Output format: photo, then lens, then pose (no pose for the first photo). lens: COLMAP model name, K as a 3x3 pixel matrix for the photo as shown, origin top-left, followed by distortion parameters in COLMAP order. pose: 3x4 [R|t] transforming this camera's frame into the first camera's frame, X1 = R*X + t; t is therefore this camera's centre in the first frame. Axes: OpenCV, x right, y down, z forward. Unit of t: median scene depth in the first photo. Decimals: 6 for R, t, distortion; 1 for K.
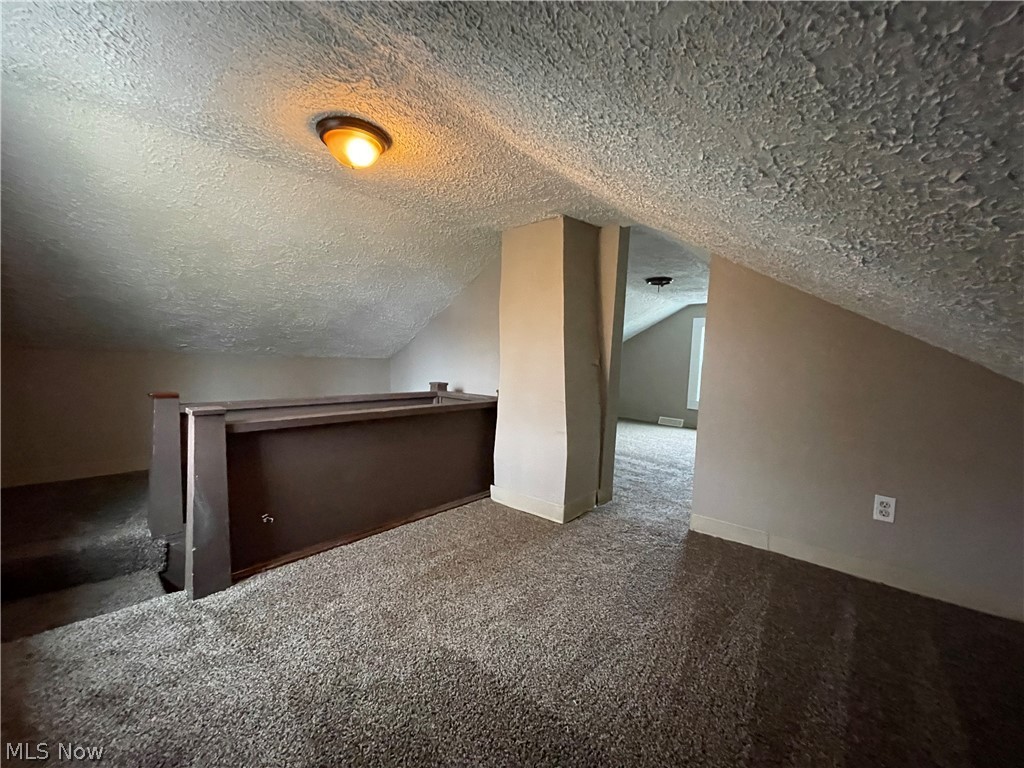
lens RADIAL K [[420.1, 0, 512.0], [0, 420.1, 384.0], [0, 0, 1]] dist [-0.002666, -0.000304]
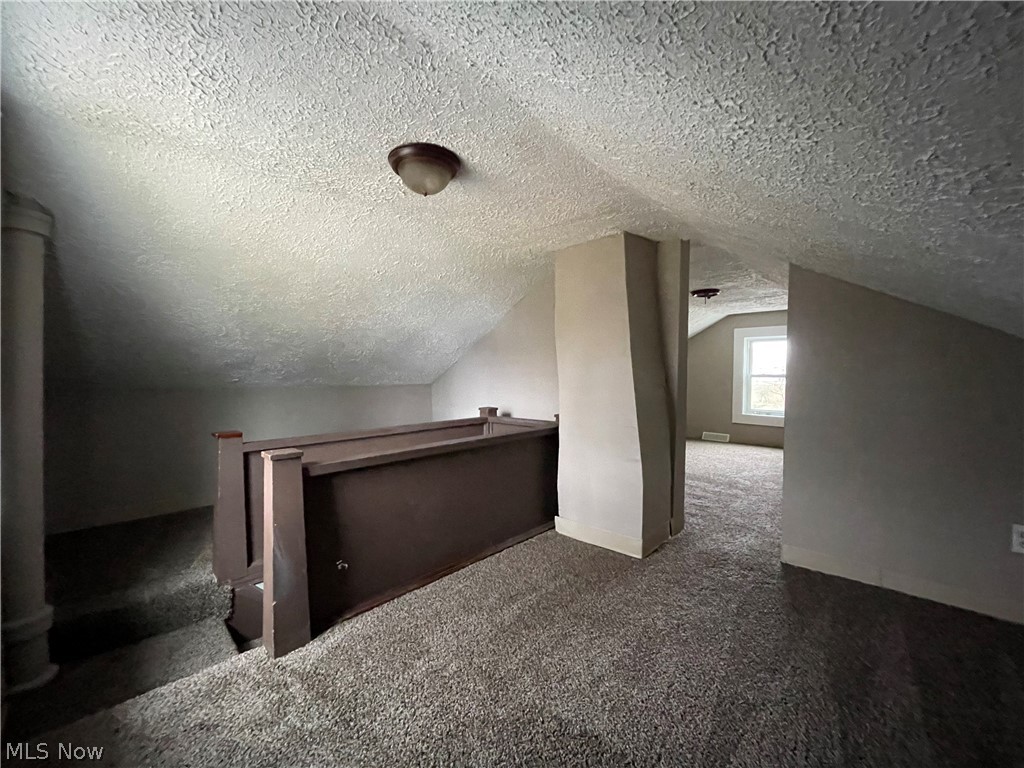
lens RADIAL K [[420.1, 0, 512.0], [0, 420.1, 384.0], [0, 0, 1]] dist [-0.002666, -0.000304]
pose [[0.998249, -0.037456, -0.045791, -0.120645], [0.035614, 0.998549, -0.040397, -0.028196], [0.047238, 0.038695, 0.998134, 0.050612]]
